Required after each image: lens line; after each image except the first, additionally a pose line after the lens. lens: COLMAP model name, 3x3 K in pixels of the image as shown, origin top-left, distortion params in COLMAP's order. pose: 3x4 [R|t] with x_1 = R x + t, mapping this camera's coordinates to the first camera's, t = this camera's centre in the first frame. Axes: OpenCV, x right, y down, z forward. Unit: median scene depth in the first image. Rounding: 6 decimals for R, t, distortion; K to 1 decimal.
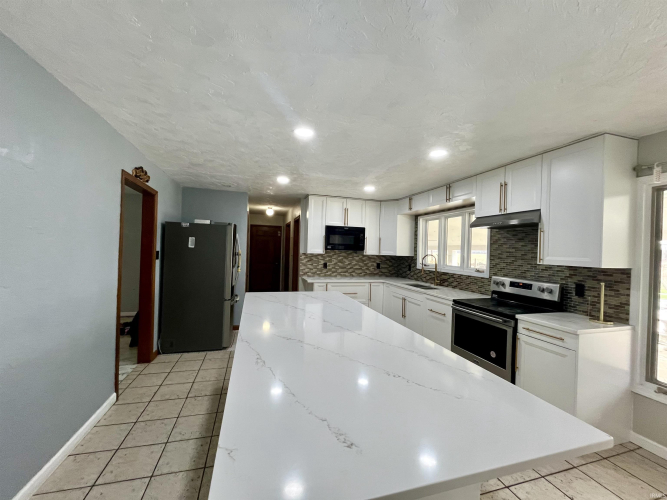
lens RADIAL K [[268.0, 0, 332.0], [0, 268.0, 249.6], [0, 0, 1]] dist [-0.005275, 0.000132]
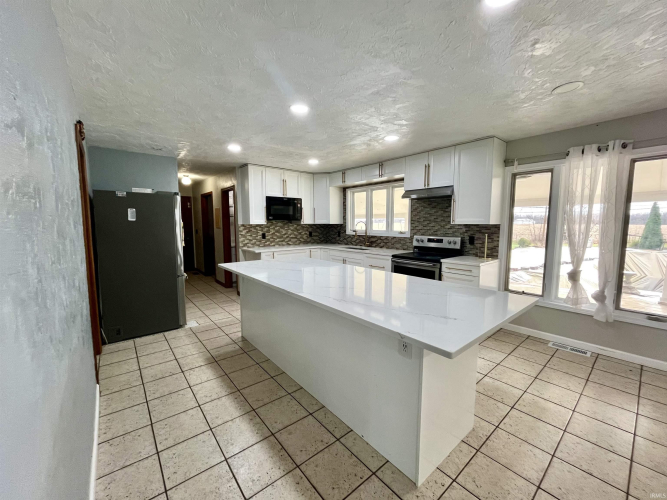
lens RADIAL K [[268.0, 0, 331.0], [0, 268.0, 249.6], [0, 0, 1]] dist [-0.005275, 0.000132]
pose [[0.918011, -0.069949, 0.390337, -0.236710], [0.028875, 0.993498, 0.110126, 0.007286], [-0.395503, -0.089825, 0.914062, -0.048498]]
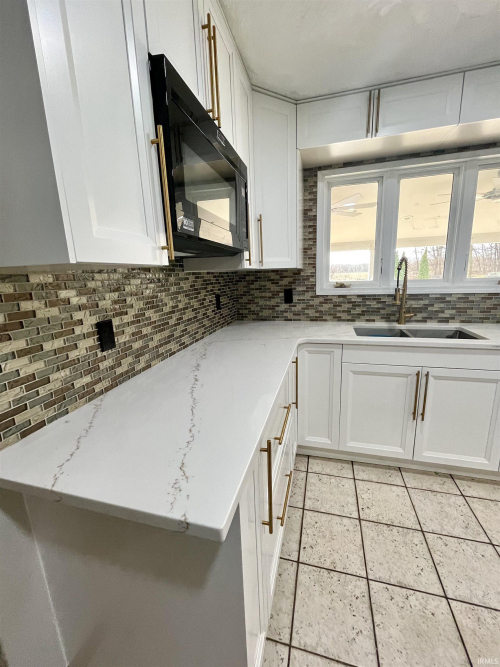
lens RADIAL K [[268.0, 0, 250.1], [0, 268.0, 332.8], [0, 0, 1]] dist [-0.005275, 0.000132]
pose [[0.522773, -0.228145, 0.821376, -0.159976], [0.052699, 0.970328, 0.235978, 0.021505], [-0.850841, -0.080077, 0.519285, 0.995421]]
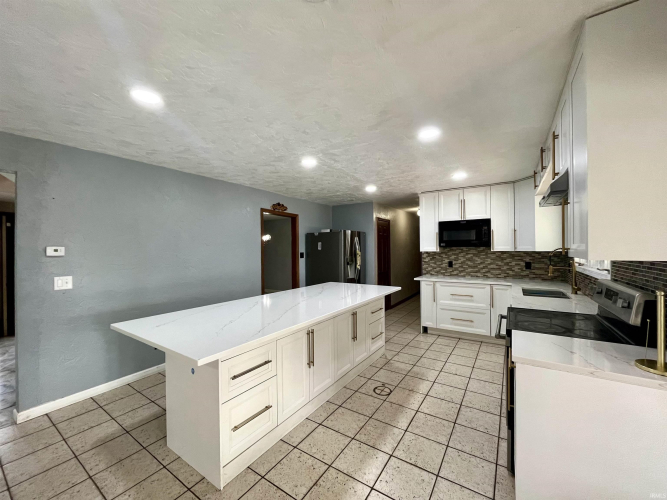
lens RADIAL K [[268.0, 0, 331.2], [0, 268.0, 248.9], [0, 0, 1]] dist [-0.005275, 0.000132]
pose [[0.640417, -0.037195, -0.767126, 0.520013], [0.028100, 0.999293, -0.024993, 0.021859], [0.767513, -0.005550, 0.641009, 0.110225]]
